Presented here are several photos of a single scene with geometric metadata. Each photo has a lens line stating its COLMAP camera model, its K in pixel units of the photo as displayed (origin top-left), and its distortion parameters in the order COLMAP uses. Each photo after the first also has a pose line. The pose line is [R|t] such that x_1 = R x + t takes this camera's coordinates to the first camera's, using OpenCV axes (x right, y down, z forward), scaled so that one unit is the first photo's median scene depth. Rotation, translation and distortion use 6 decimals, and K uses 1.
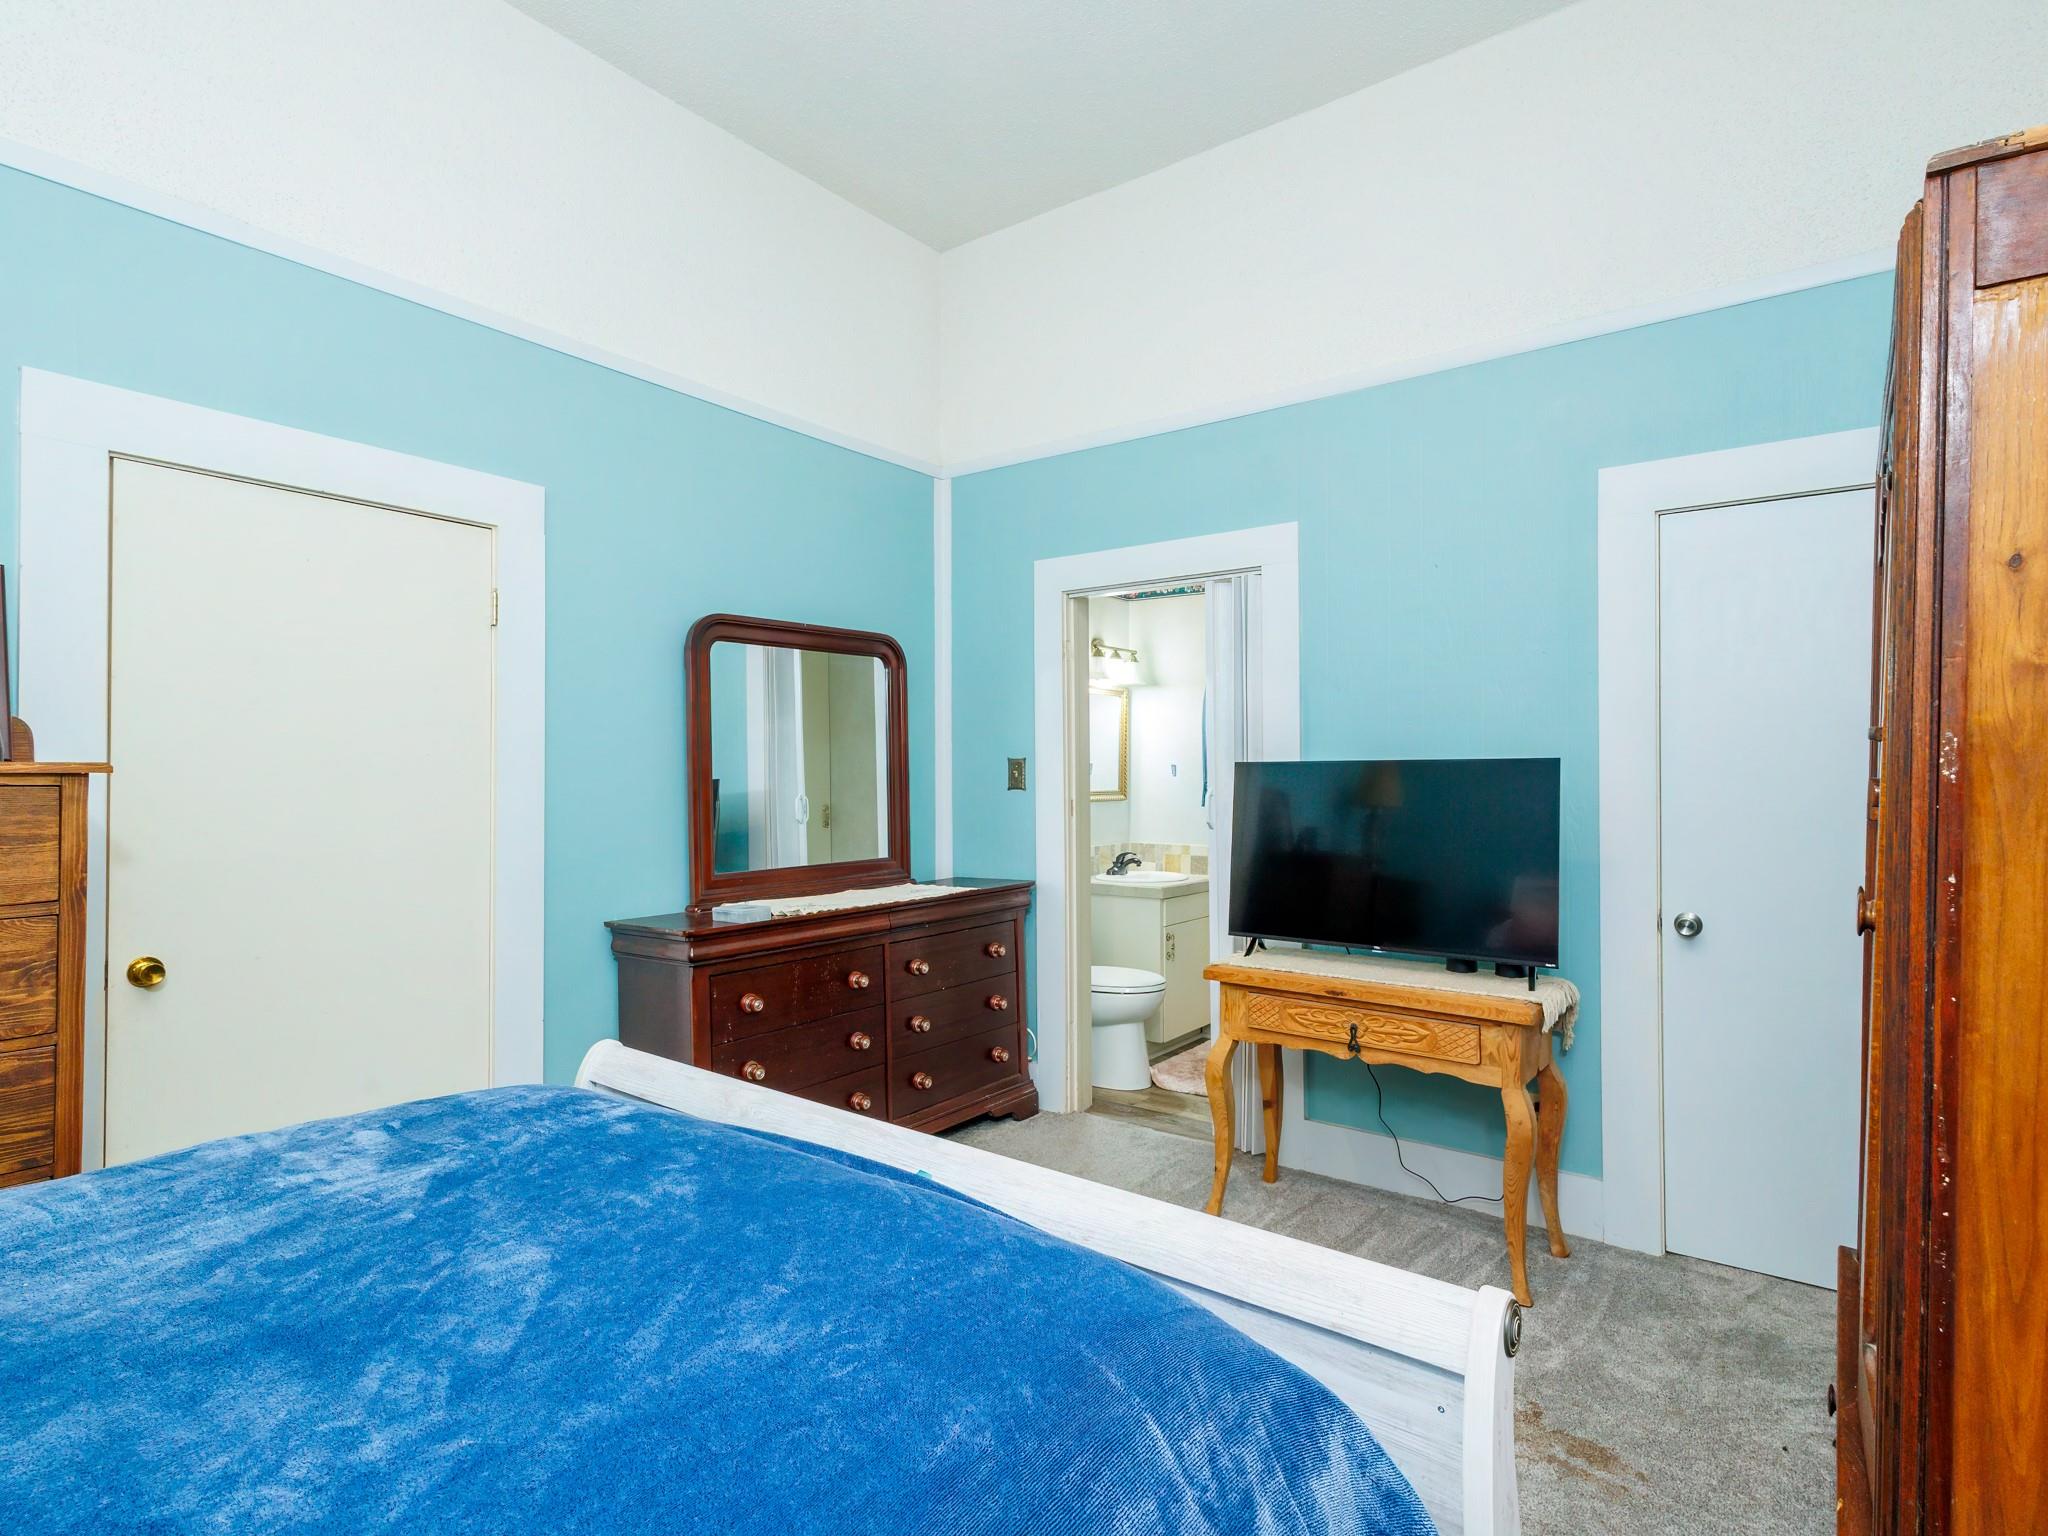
lens RADIAL K [[1058.5, 0, 1009.9], [0, 1058.5, 773.6], [0, 0, 1]] dist [0.006913, -0.002710]
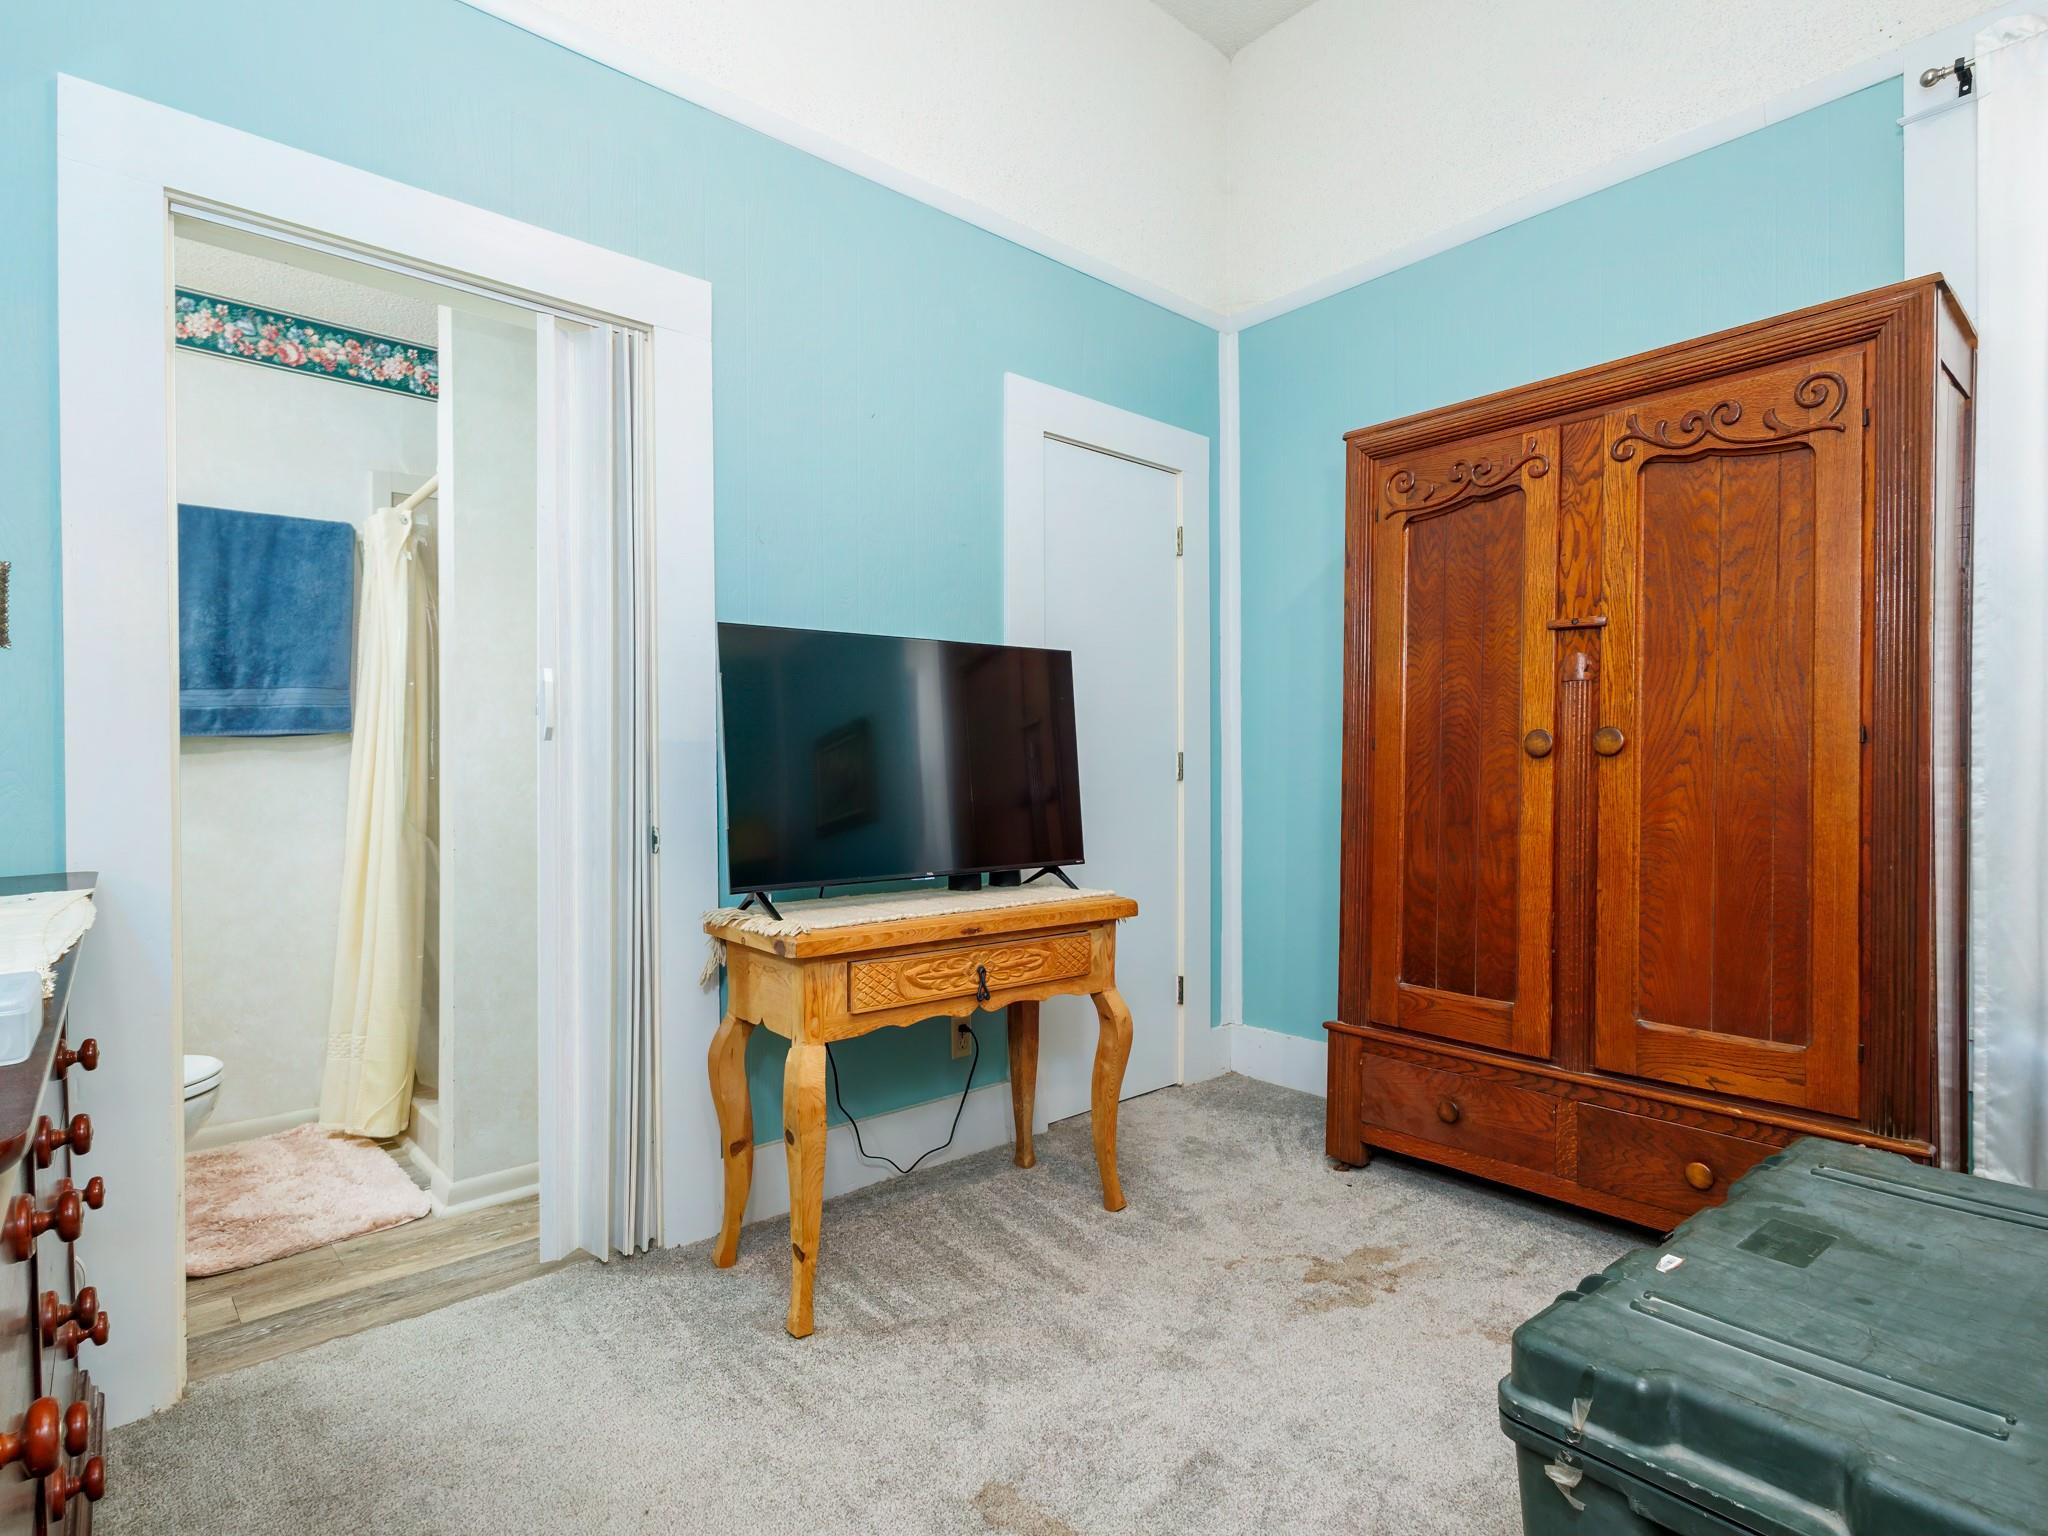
lens RADIAL K [[1058.5, 0, 1025.6], [0, 1058.5, 765.5], [0, 0, 1]] dist [0.006913, -0.002710]
pose [[0.179570, -0.000875, 0.983745, -0.256453], [0.002880, 0.999996, 0.000364, 0.051162], [-0.983741, 0.002768, 0.179572, 0.482141]]
